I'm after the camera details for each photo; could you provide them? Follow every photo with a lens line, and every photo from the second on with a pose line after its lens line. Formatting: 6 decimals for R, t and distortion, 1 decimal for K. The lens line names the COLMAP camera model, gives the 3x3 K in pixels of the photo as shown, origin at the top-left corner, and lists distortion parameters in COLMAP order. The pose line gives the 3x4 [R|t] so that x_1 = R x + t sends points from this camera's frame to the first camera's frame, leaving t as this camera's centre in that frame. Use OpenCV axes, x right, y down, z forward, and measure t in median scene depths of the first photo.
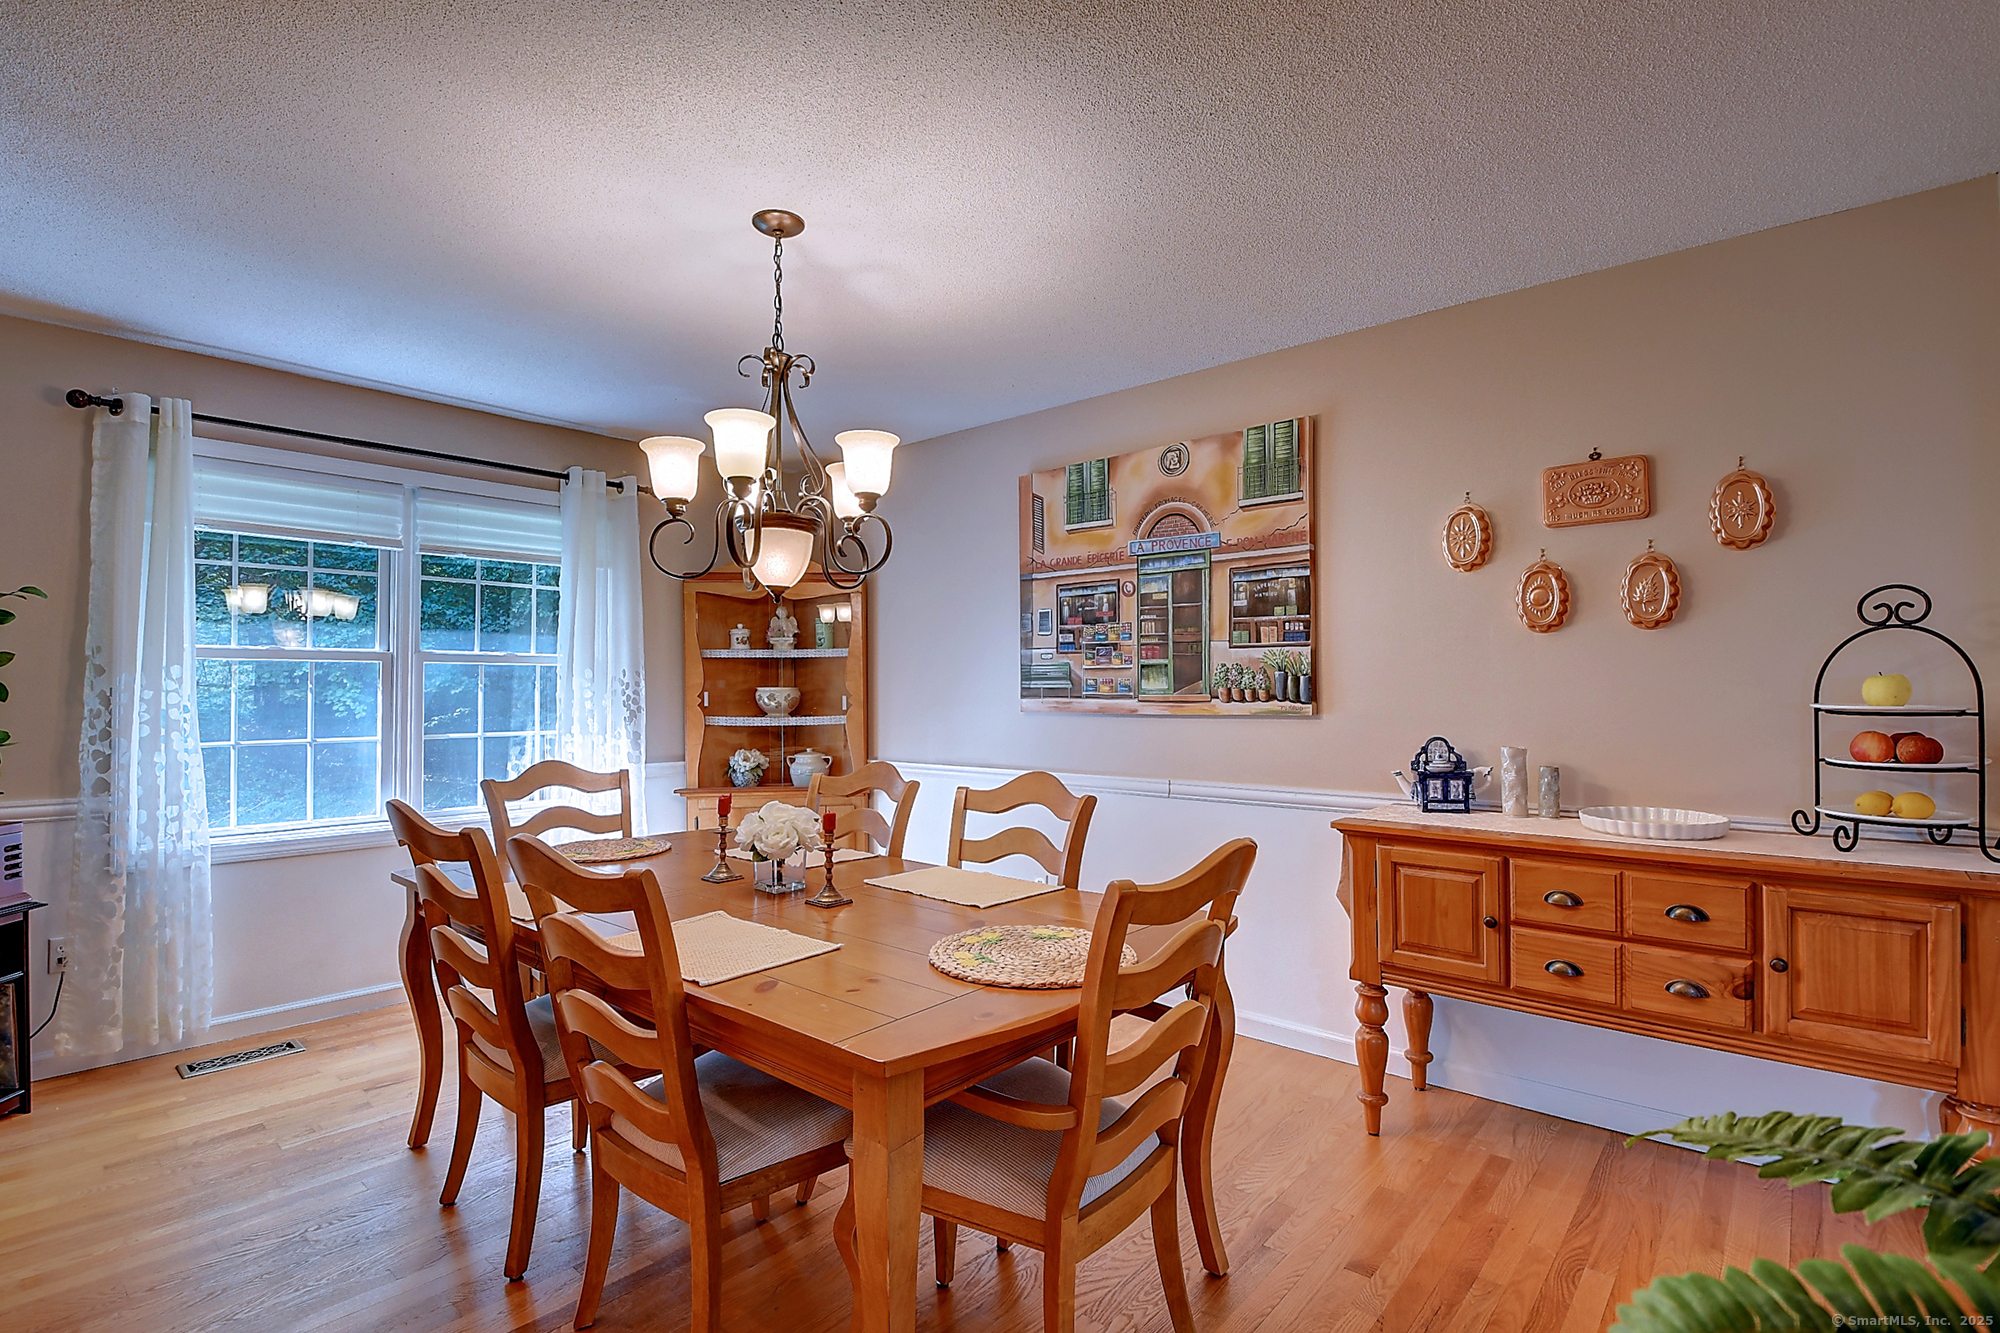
lens RADIAL K [[891.4, 0, 992.1], [0, 891.4, 683.5], [0, 0, 1]] dist [-0.000757, -0.005391]
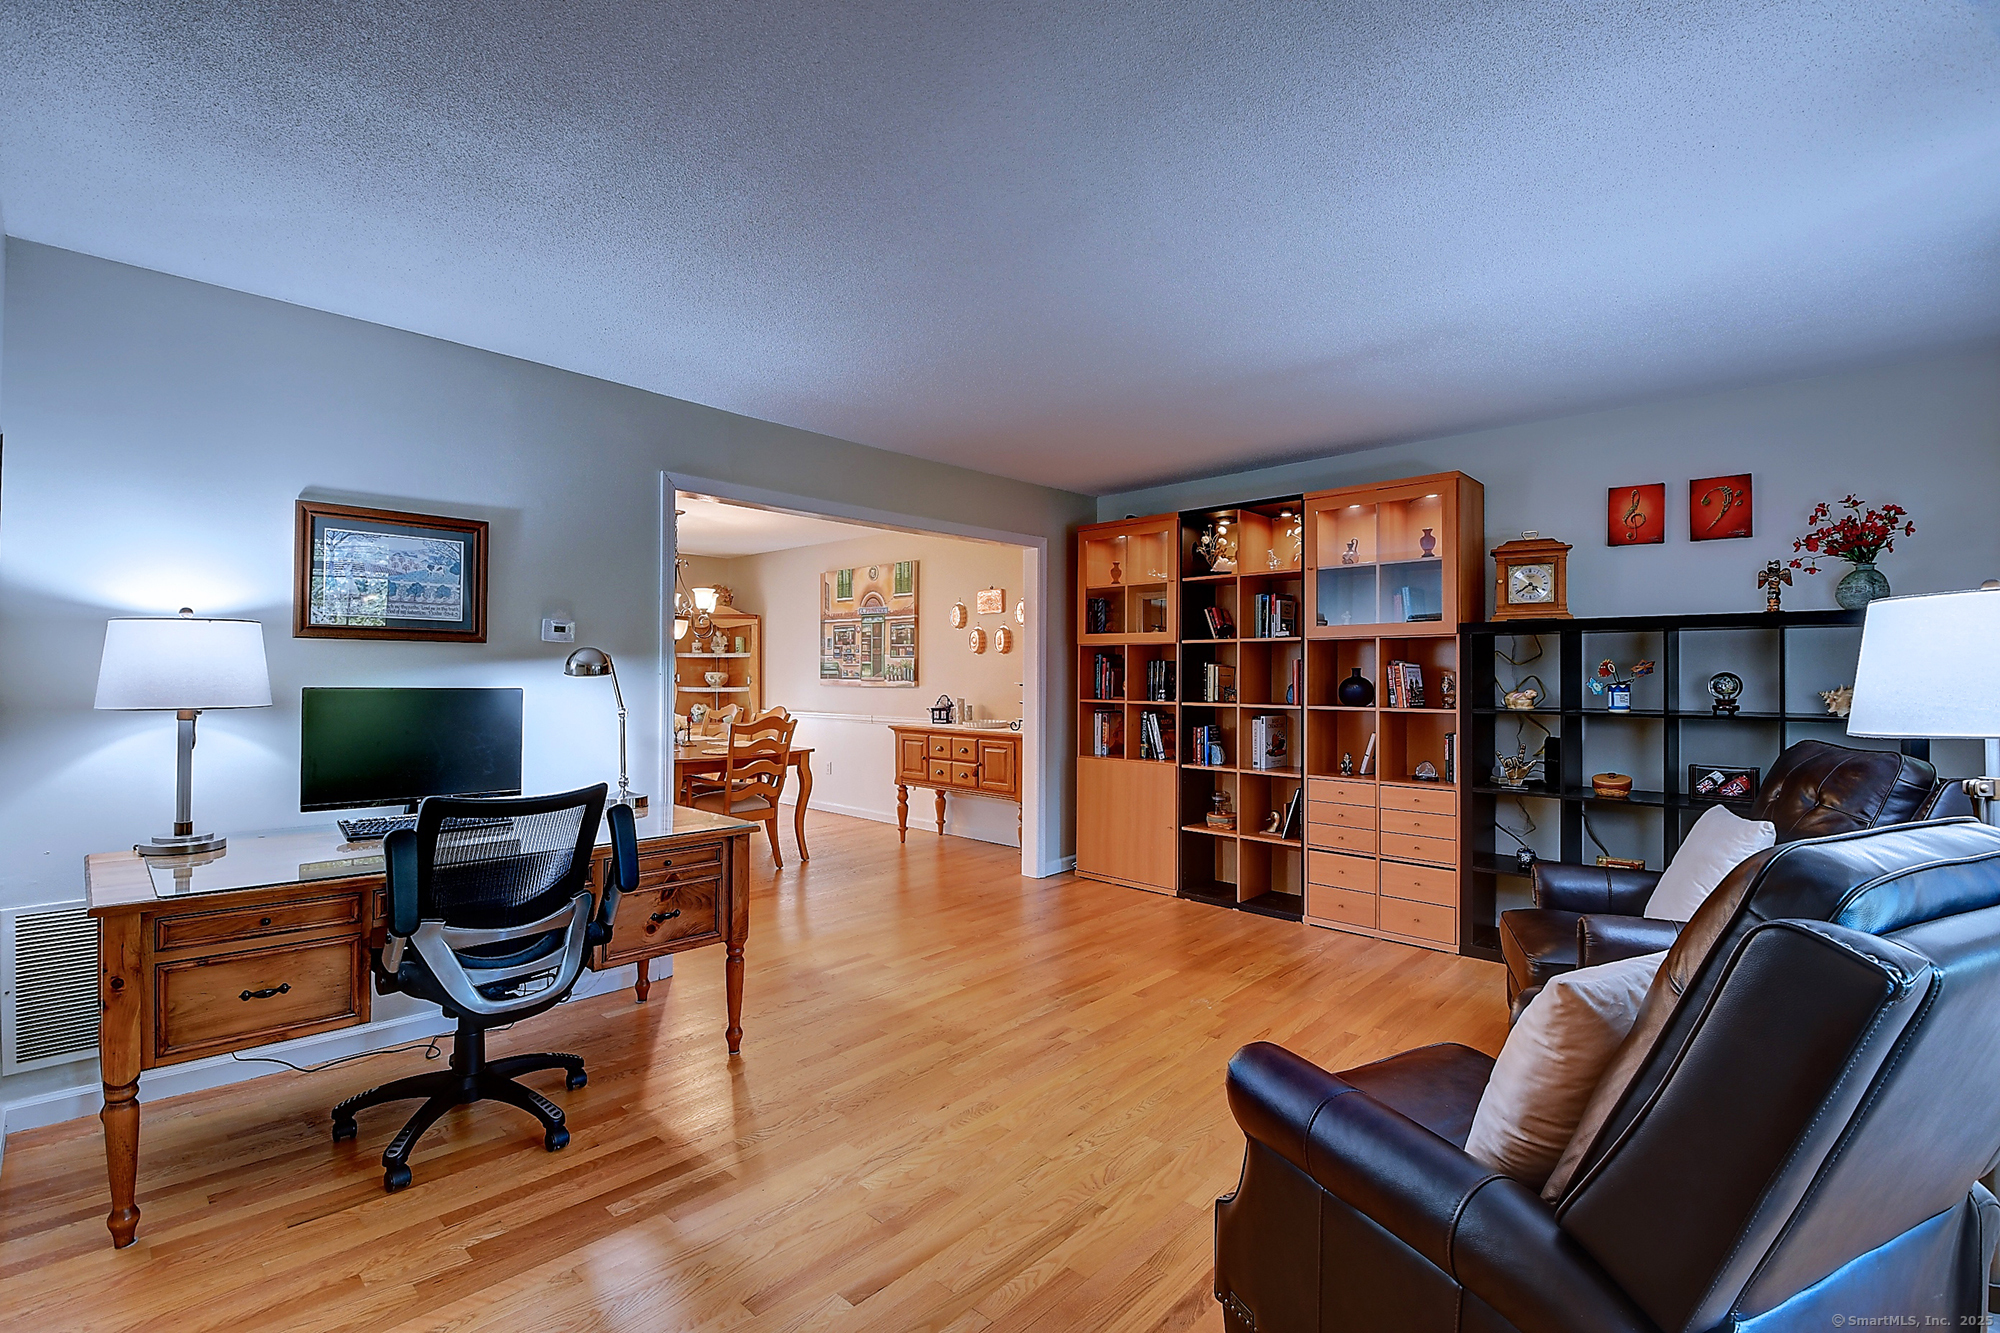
lens RADIAL K [[891.4, 0, 1009.3], [0, 891.4, 679.1], [0, 0, 1]] dist [-0.000757, -0.005391]
pose [[0.999270, 0.009099, -0.037097, 0.576930], [-0.008633, 0.999882, 0.012694, -0.013843], [0.037208, -0.012364, 0.999231, -1.129455]]
